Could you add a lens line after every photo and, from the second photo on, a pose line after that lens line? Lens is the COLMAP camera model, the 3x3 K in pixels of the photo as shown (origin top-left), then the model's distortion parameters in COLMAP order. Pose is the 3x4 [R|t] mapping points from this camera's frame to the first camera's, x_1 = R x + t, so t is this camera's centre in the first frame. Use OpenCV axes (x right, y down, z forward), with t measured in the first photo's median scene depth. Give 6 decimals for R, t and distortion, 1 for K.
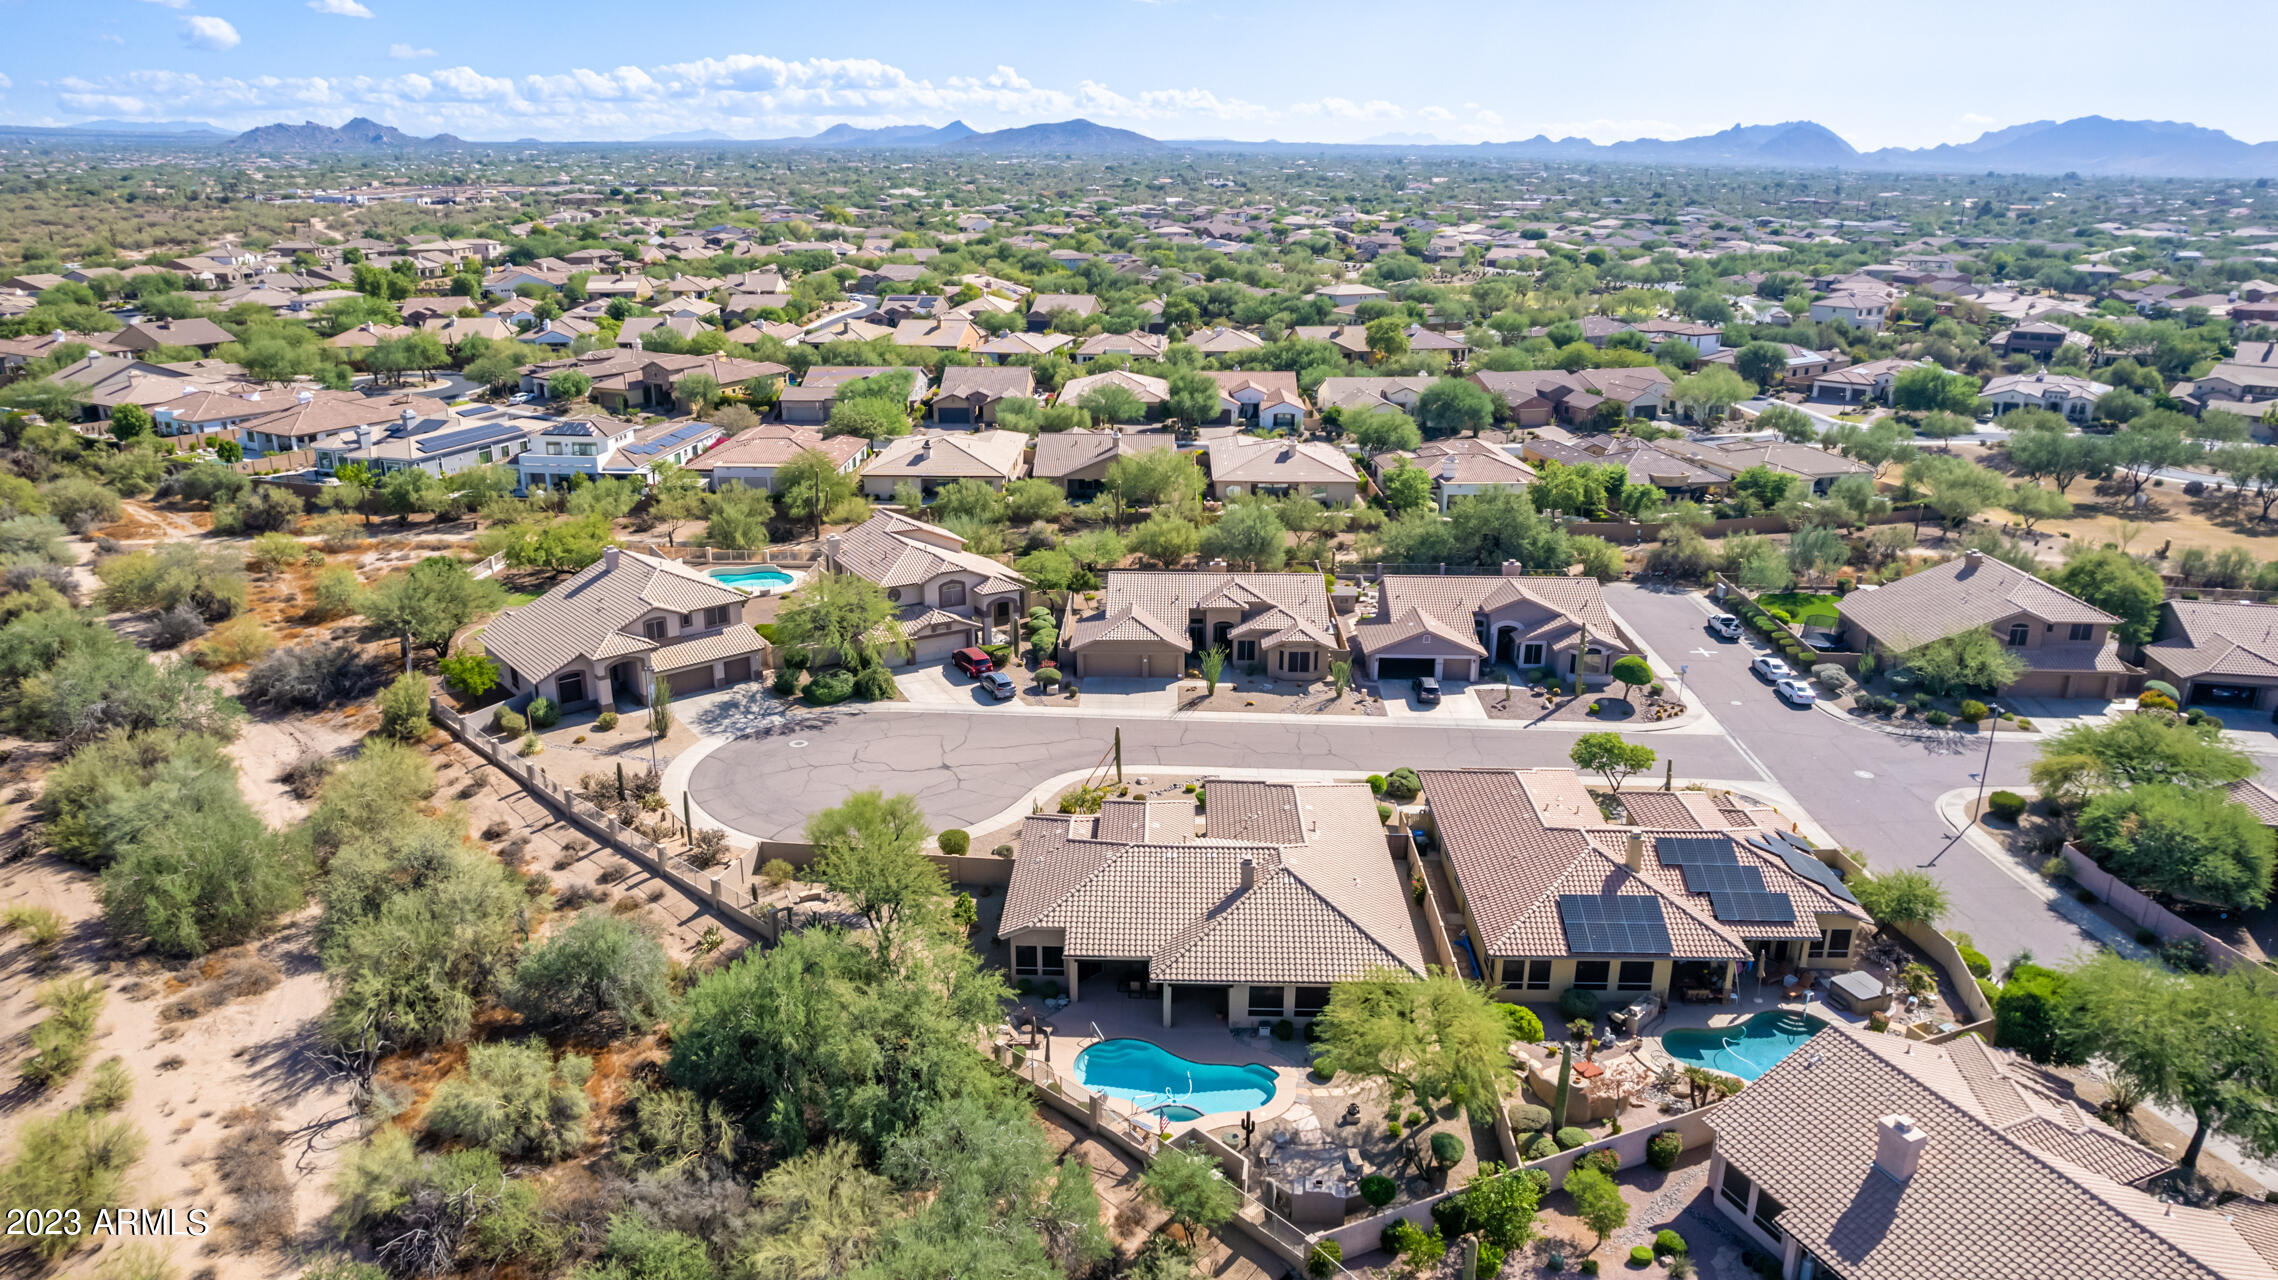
lens RADIAL K [[1460.1, 0, 1138.9], [0, 1460.1, 628.1], [0, 0, 1]] dist [-0.073842, 0.060482]
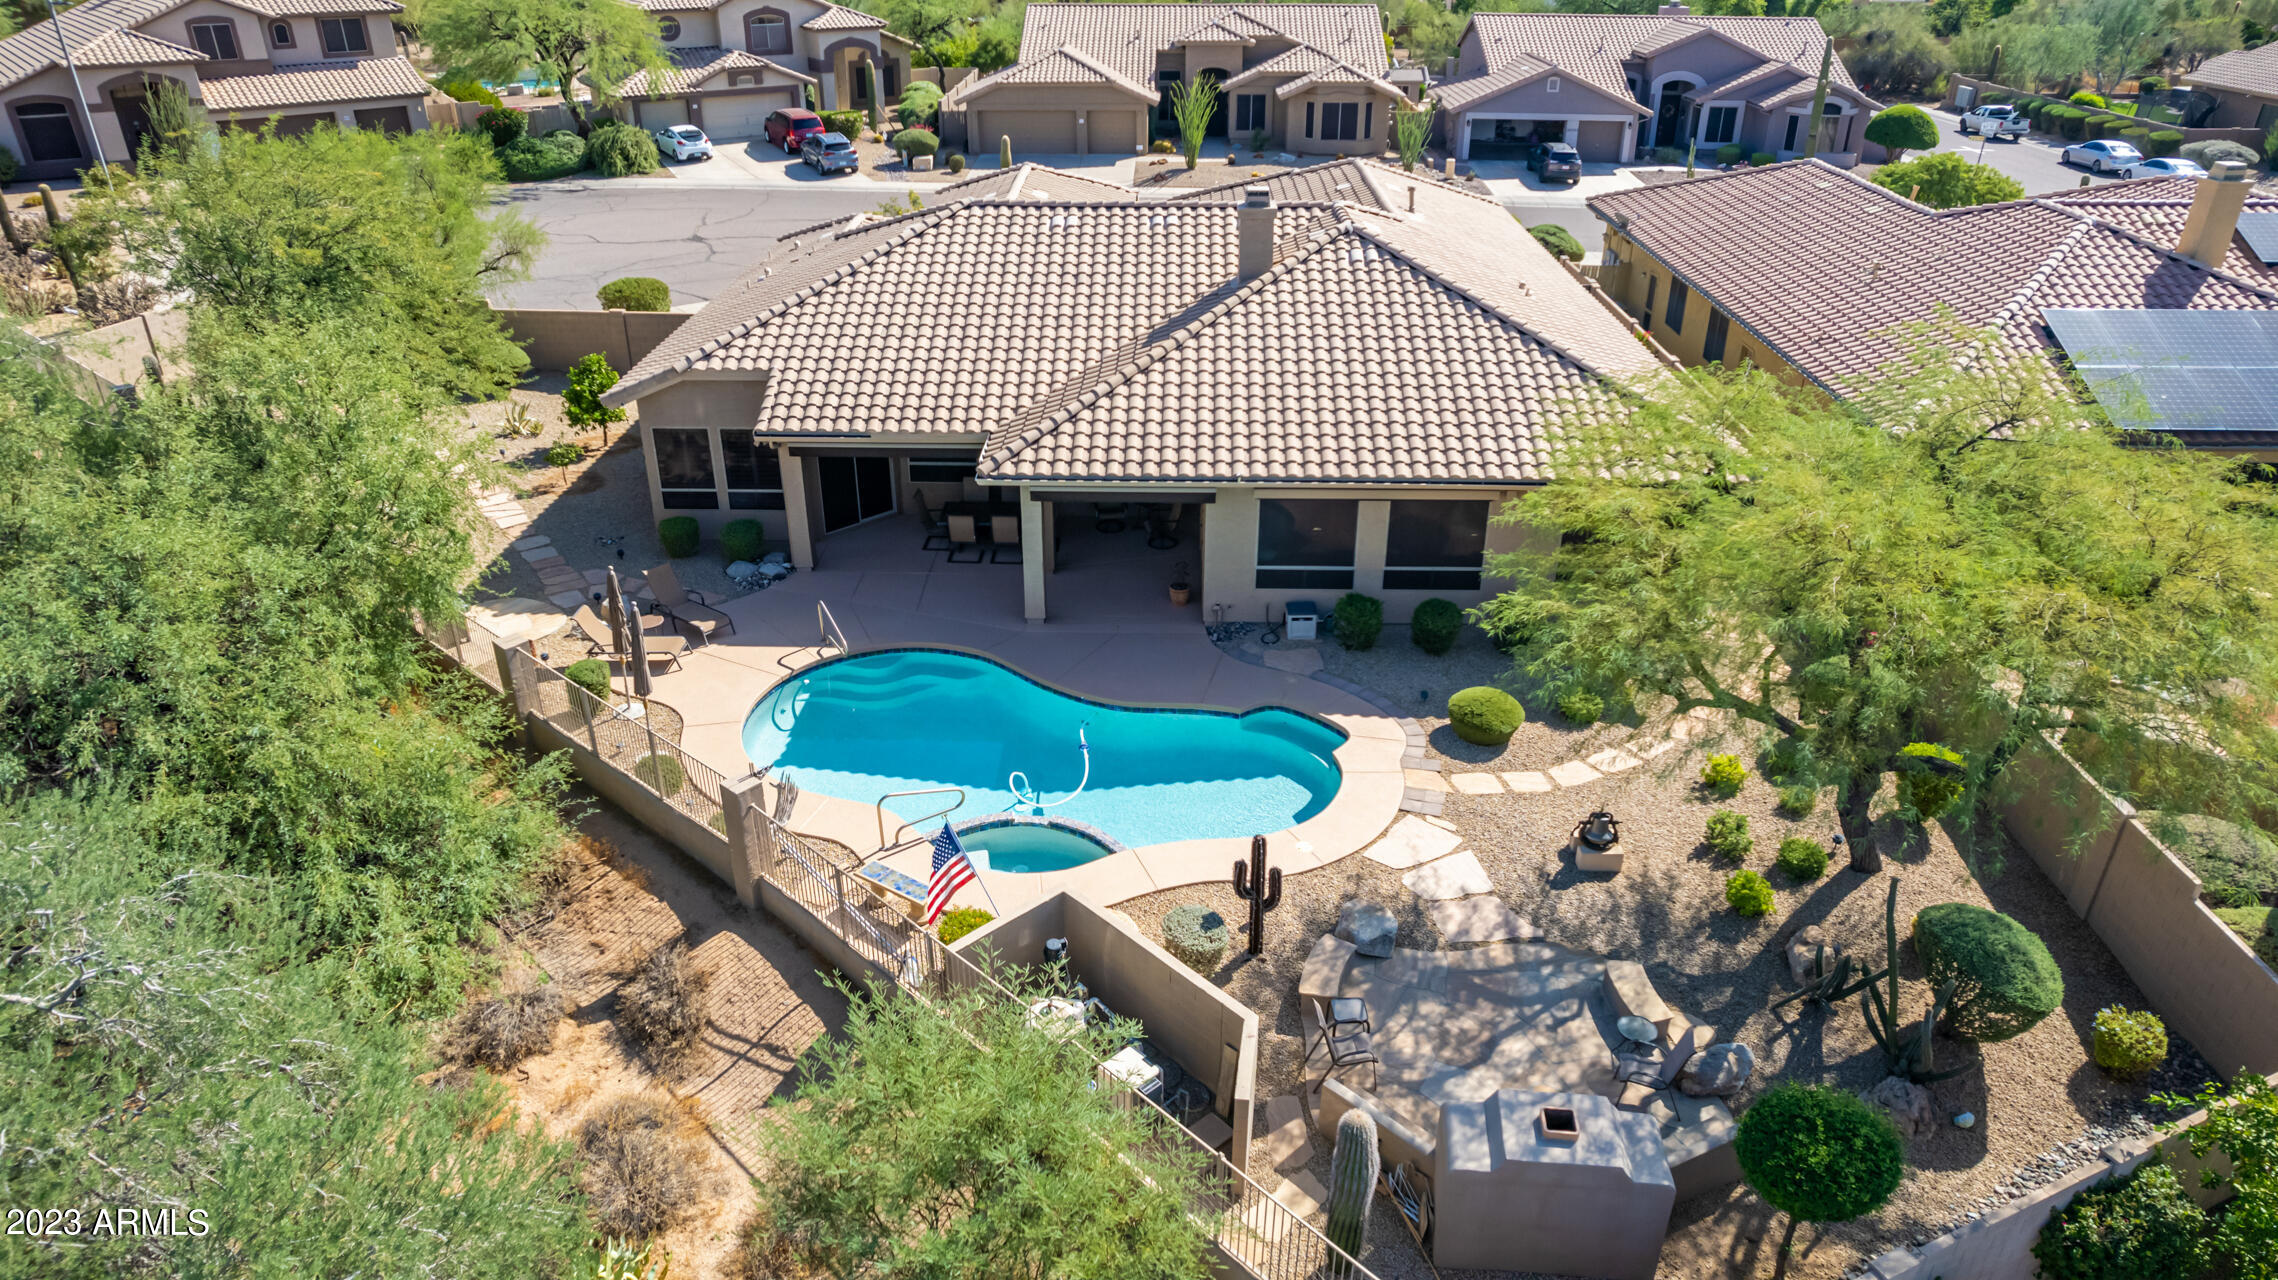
lens RADIAL K [[1460.1, 0, 1138.9], [0, 1460.1, 628.1], [0, 0, 1]] dist [-0.073842, 0.060482]
pose [[0.999985, -0.005063, -0.001992, 0.028998], [0.005323, 0.986251, 0.165170, 0.134787], [0.001129, -0.165178, 0.986263, 0.397463]]
